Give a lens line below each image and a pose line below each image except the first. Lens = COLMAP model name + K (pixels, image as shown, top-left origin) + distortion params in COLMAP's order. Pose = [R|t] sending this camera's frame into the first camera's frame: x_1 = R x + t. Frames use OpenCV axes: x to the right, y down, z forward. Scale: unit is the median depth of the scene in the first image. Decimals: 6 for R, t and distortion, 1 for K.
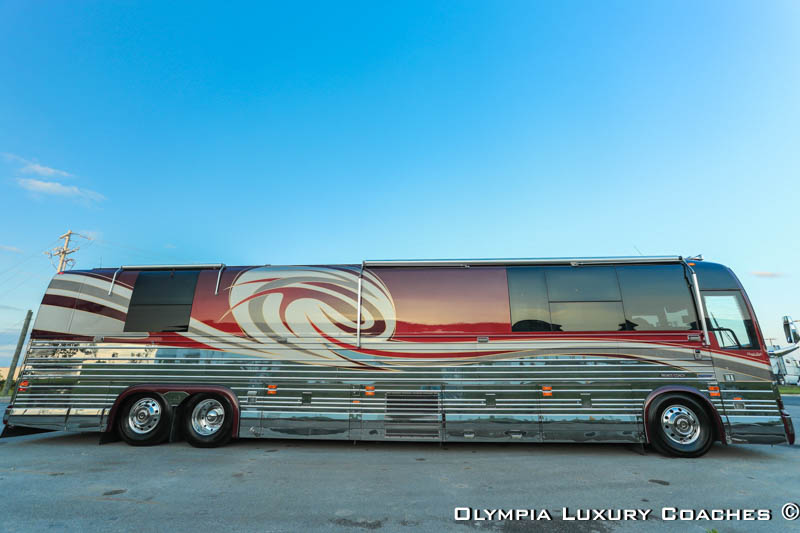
lens RADIAL K [[370.1, 0, 403.9], [0, 370.1, 264.7], [0, 0, 1]] dist [-0.026370, 0.011669]
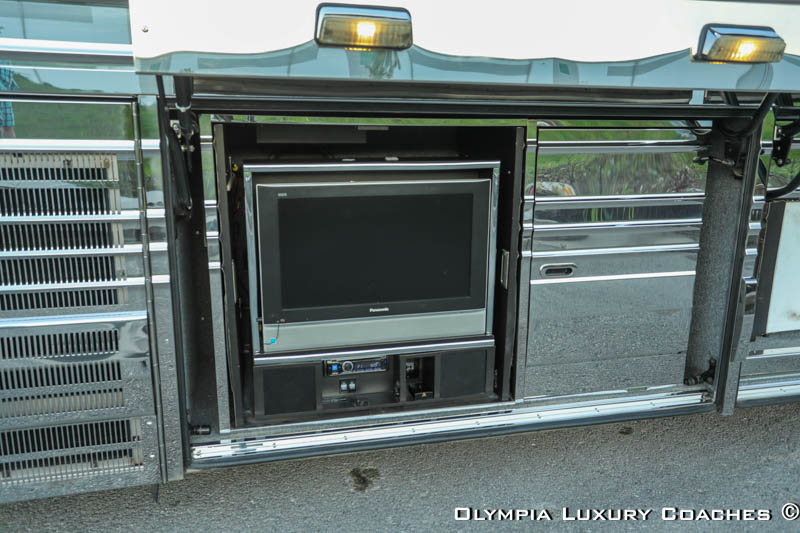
lens RADIAL K [[655.2, 0, 402.2], [0, 655.2, 267.6], [0, 0, 1]] dist [-0.014627, 0.065018]
pose [[0.953076, -0.063363, 0.296026, 0.116431], [-0.093739, 0.868022, 0.487596, 0.252846], [-0.287853, -0.492465, 0.821352, 0.749064]]
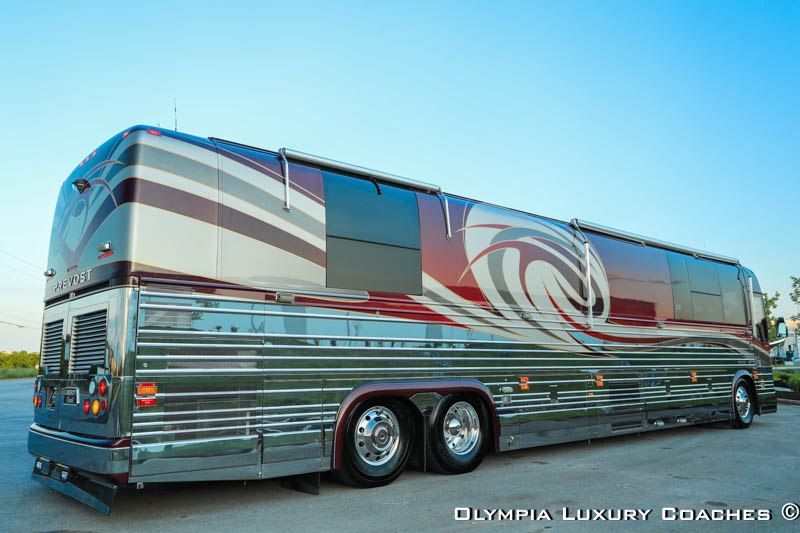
lens RADIAL K [[655.2, 0, 404.0], [0, 655.2, 274.6], [0, 0, 1]] dist [-0.014627, 0.065018]
pose [[0.701602, 0.089264, 0.706956, -1.448124], [-0.189204, 0.979847, 0.064051, 0.092857], [-0.686991, -0.178697, 0.704351, 0.298124]]
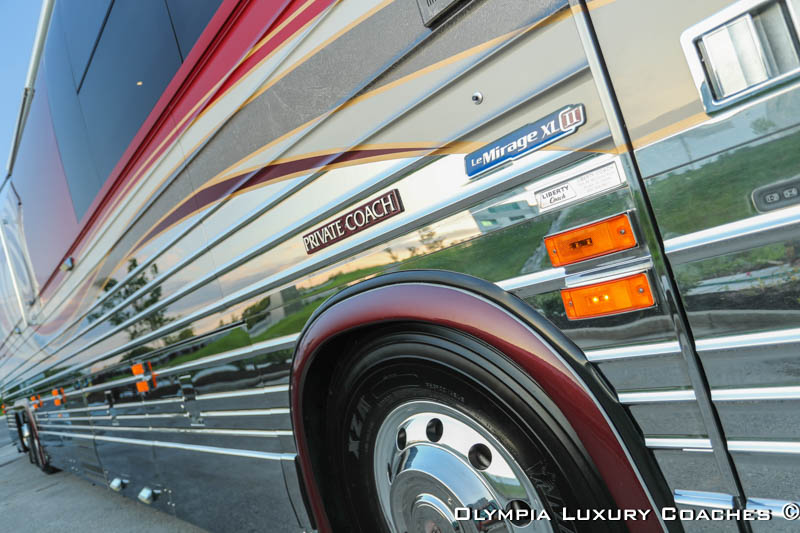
lens RADIAL K [[549.2, 0, 396.0], [0, 549.2, 261.0], [0, 0, 1]] dist [-0.041031, 0.045722]
pose [[0.663415, -0.238470, -0.709234, 0.852469], [0.477309, 0.864834, 0.155685, 0.275915], [0.576243, -0.441808, 0.687568, 0.808821]]
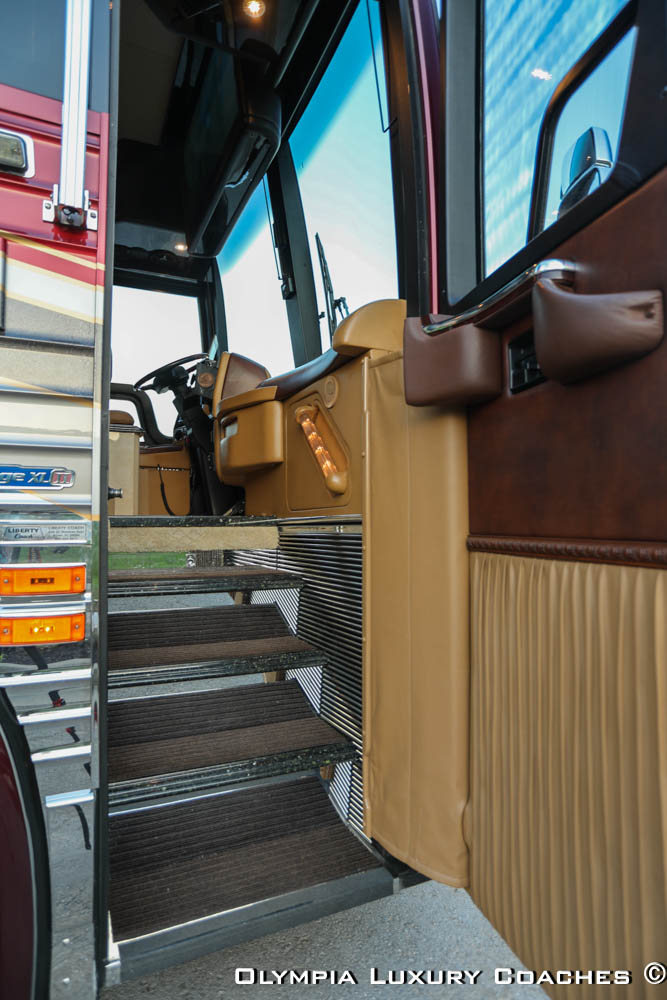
lens RADIAL K [[575.0, 0, 333.6], [0, 575.0, 501.4], [0, 0, 1]] dist [-0.048095, 0.026050]
pose [[0.874708, 0.014510, 0.484433, 0.783265], [-0.134149, 0.967747, 0.213238, 0.246389], [-0.465714, -0.251507, 0.848442, 0.756146]]
